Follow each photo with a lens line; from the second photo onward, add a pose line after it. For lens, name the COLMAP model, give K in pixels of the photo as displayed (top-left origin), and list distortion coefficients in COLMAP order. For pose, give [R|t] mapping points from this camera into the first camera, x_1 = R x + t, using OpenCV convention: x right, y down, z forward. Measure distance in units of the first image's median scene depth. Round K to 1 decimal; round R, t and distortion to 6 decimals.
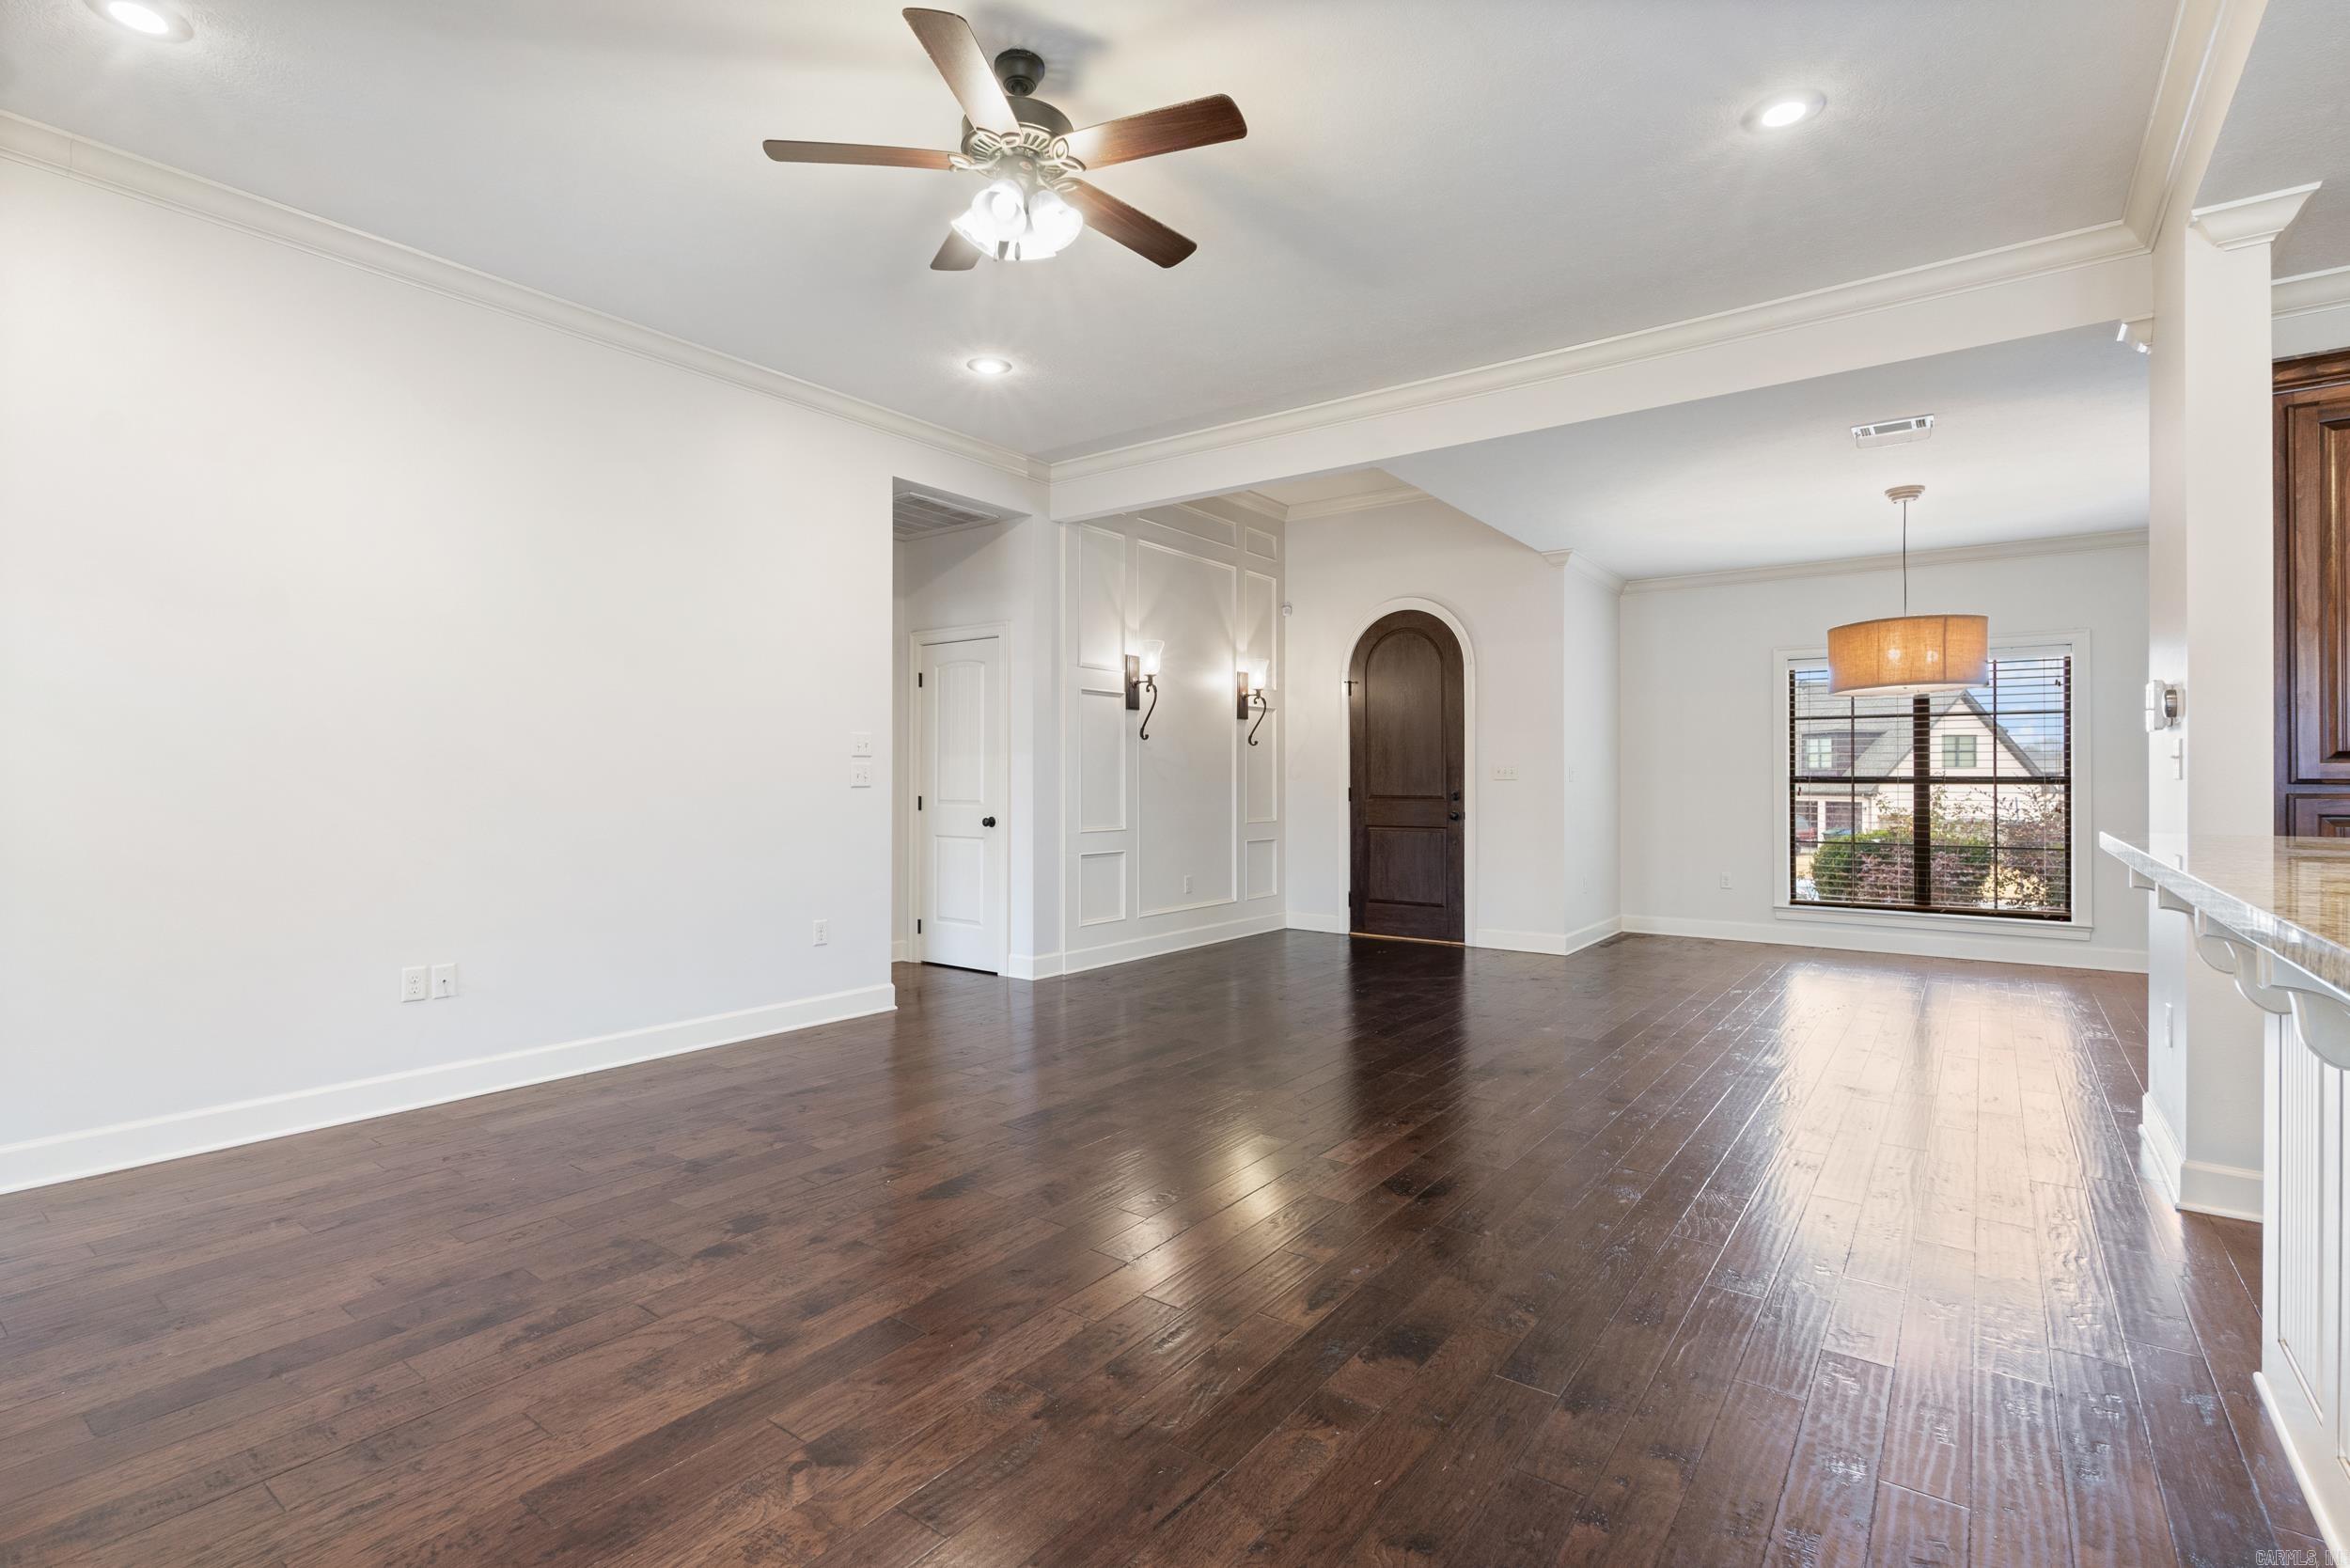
lens RADIAL K [[1089.7, 0, 1153.3], [0, 1089.7, 773.7], [0, 0, 1]] dist [-0.009824, 0.001730]
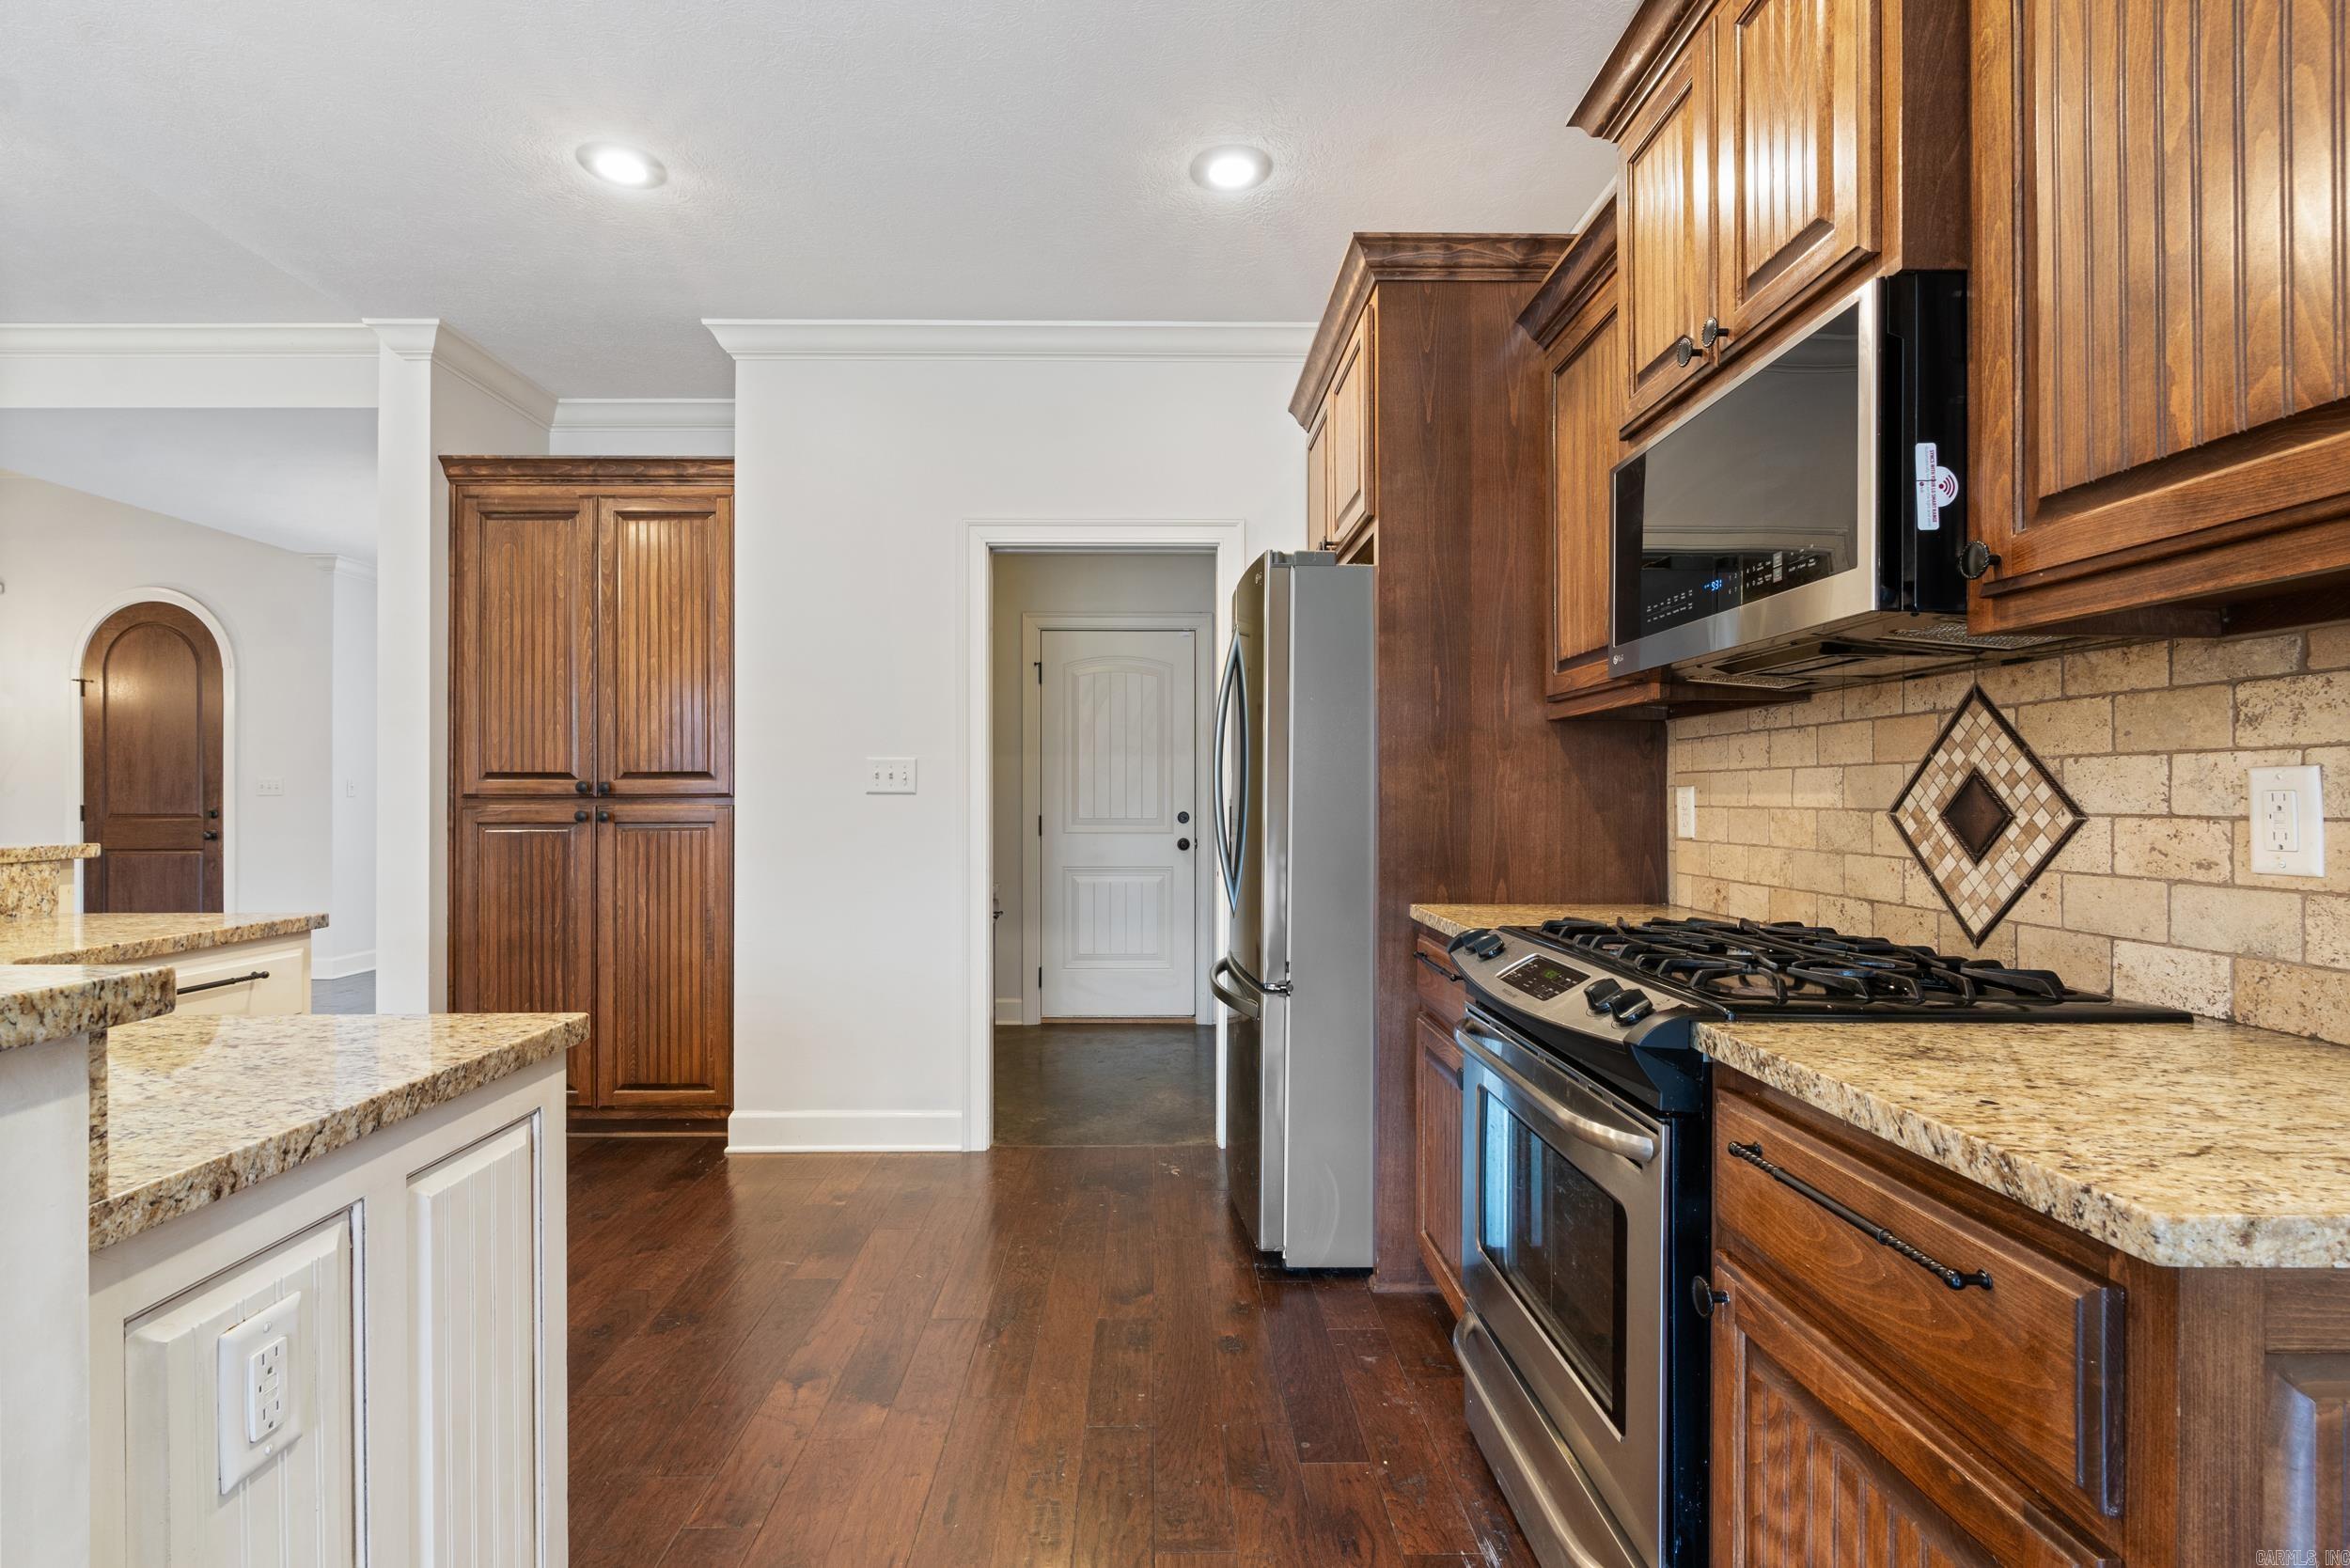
lens RADIAL K [[1089.7, 0, 1160.6], [0, 1089.7, 792.3], [0, 0, 1]] dist [-0.009824, 0.001730]
pose [[0.786898, -0.000587, 0.617083, 0.383960], [-0.001207, 0.999996, 0.002490, -0.000522], [-0.617082, -0.002704, 0.786894, -0.205470]]
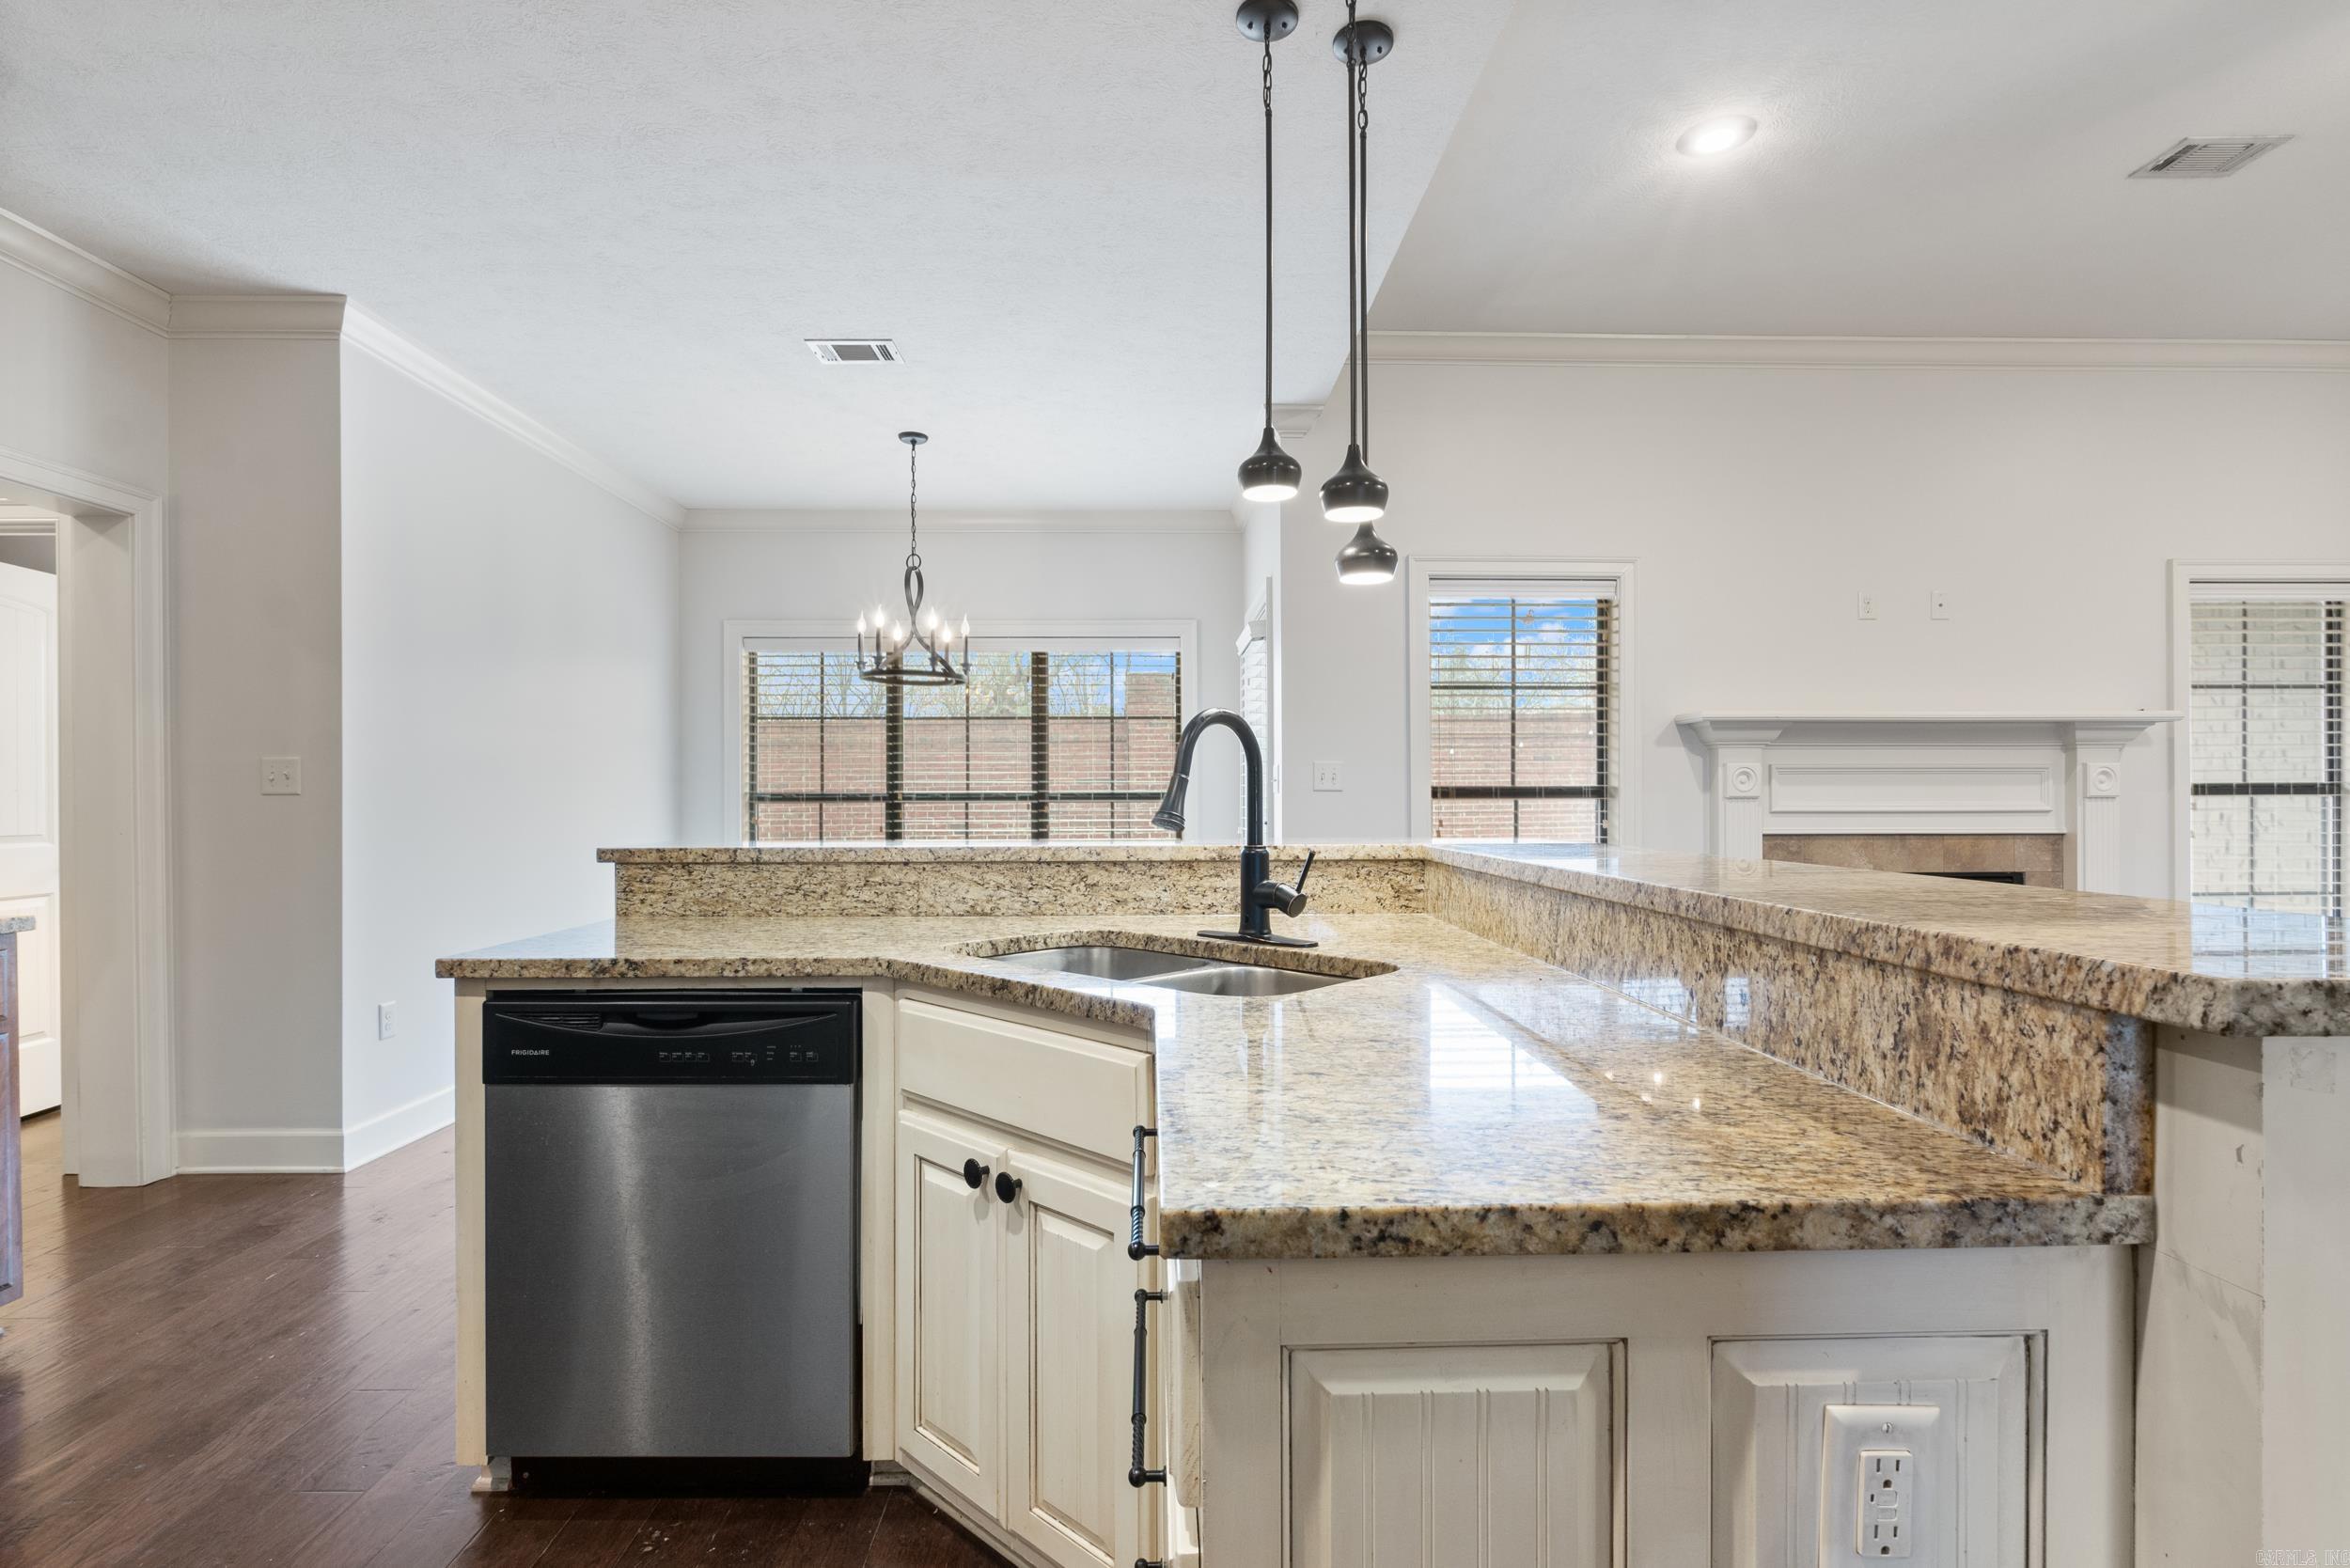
lens RADIAL K [[1089.7, 0, 1179.3], [0, 1089.7, 796.9], [0, 0, 1]] dist [-0.009824, 0.001730]
pose [[0.464127, -0.002441, 0.885765, 0.138993], [0.000481, 0.999997, 0.002504, 0.007521], [-0.885769, -0.000736, 0.464126, 0.918190]]
